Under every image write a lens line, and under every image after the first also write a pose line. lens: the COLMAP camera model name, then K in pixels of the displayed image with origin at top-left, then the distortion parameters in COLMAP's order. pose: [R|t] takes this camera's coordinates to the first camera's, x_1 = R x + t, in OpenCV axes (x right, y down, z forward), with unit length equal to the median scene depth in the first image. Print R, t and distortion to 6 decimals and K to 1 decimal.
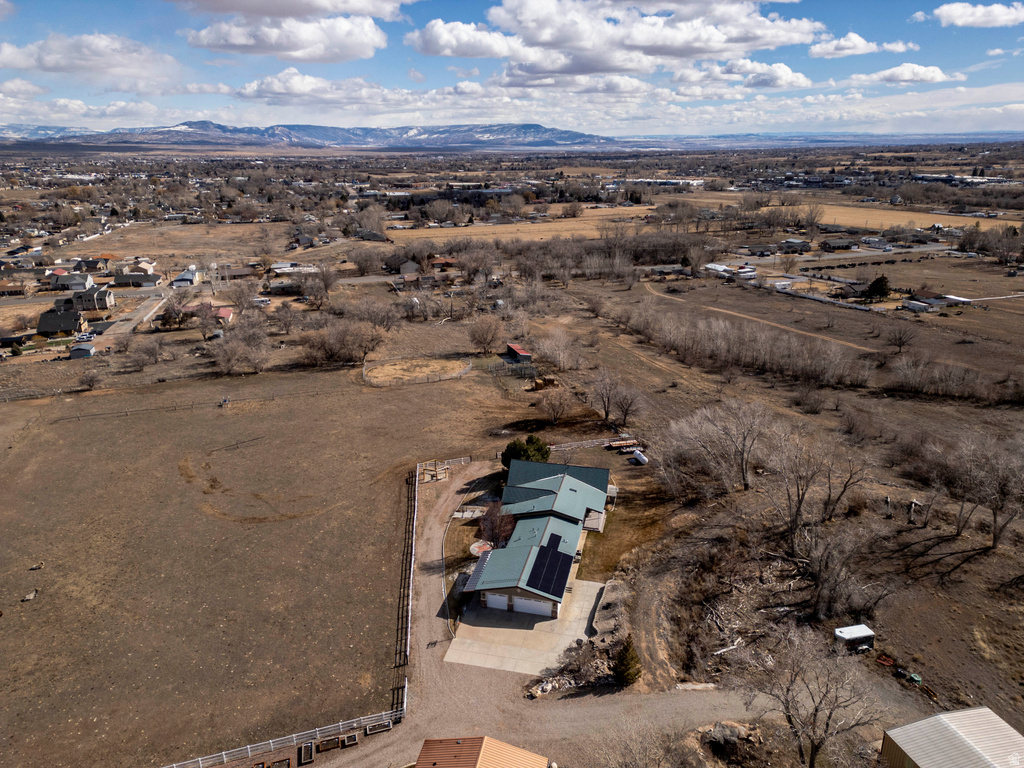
lens RADIAL K [[707.1, 0, 512.0], [0, 707.1, 384.0], [0, 0, 1]] dist [0.085197, -0.076690]
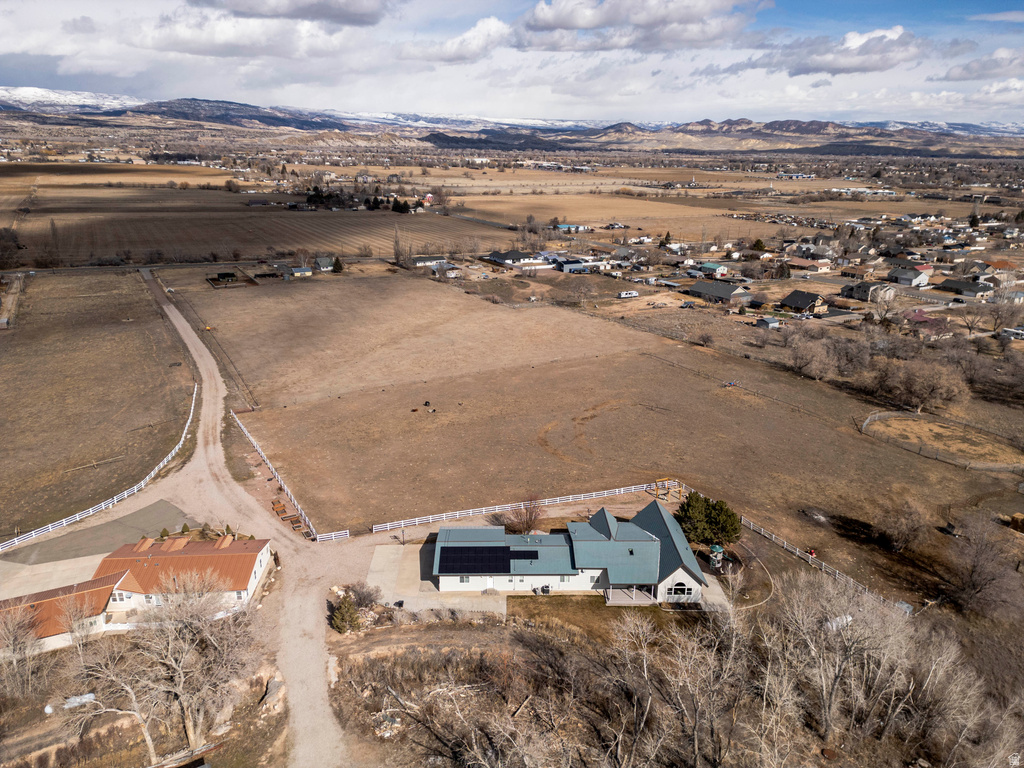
lens RADIAL K [[714.0, 0, 512.0], [0, 714.0, 384.0], [0, 0, 1]] dist [0.066664, -0.050913]
pose [[0.254796, 0.321828, -0.911869, 0.426170], [-0.324917, 0.916660, 0.232730, -0.103121], [0.910773, 0.236984, 0.338129, 0.298709]]
